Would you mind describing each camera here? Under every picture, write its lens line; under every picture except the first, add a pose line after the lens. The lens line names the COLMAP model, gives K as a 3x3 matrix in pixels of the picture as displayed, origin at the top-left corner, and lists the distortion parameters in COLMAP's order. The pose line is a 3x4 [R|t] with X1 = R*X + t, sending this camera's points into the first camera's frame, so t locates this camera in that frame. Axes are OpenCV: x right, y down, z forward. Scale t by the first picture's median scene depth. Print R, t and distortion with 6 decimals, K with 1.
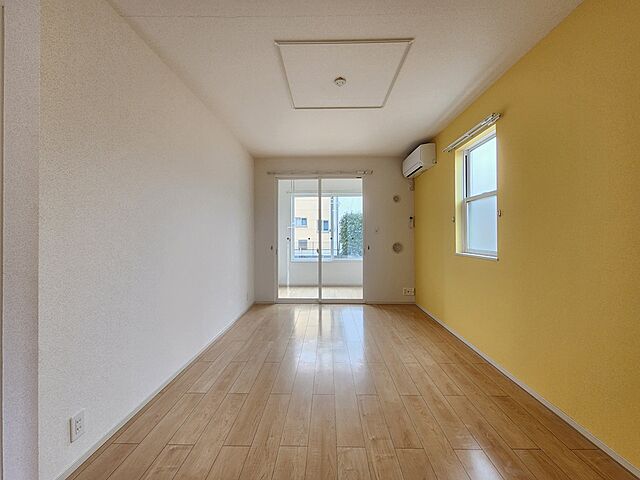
lens RADIAL K [[260.0, 0, 319.5], [0, 260.0, 239.1], [0, 0, 1]] dist [-0.000720, -0.000035]
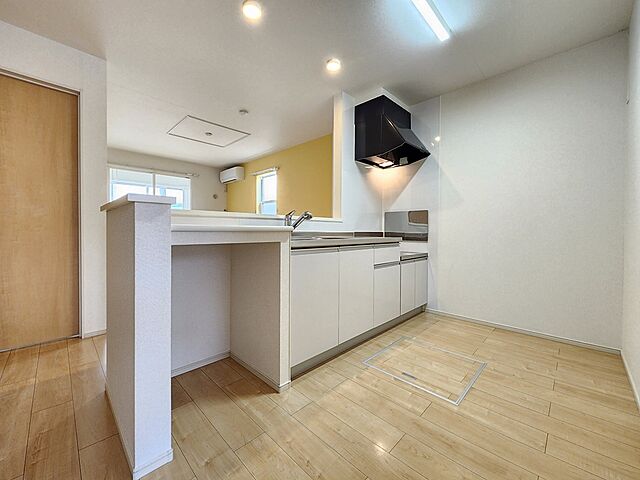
lens RADIAL K [[260.0, 0, 319.6], [0, 260.0, 237.0], [0, 0, 1]] dist [-0.000720, -0.000035]
pose [[0.685207, -0.004741, 0.728333, -0.435963], [-0.000512, 0.999975, 0.006991, 0.068969], [-0.728348, -0.005163, 0.685188, -0.498930]]
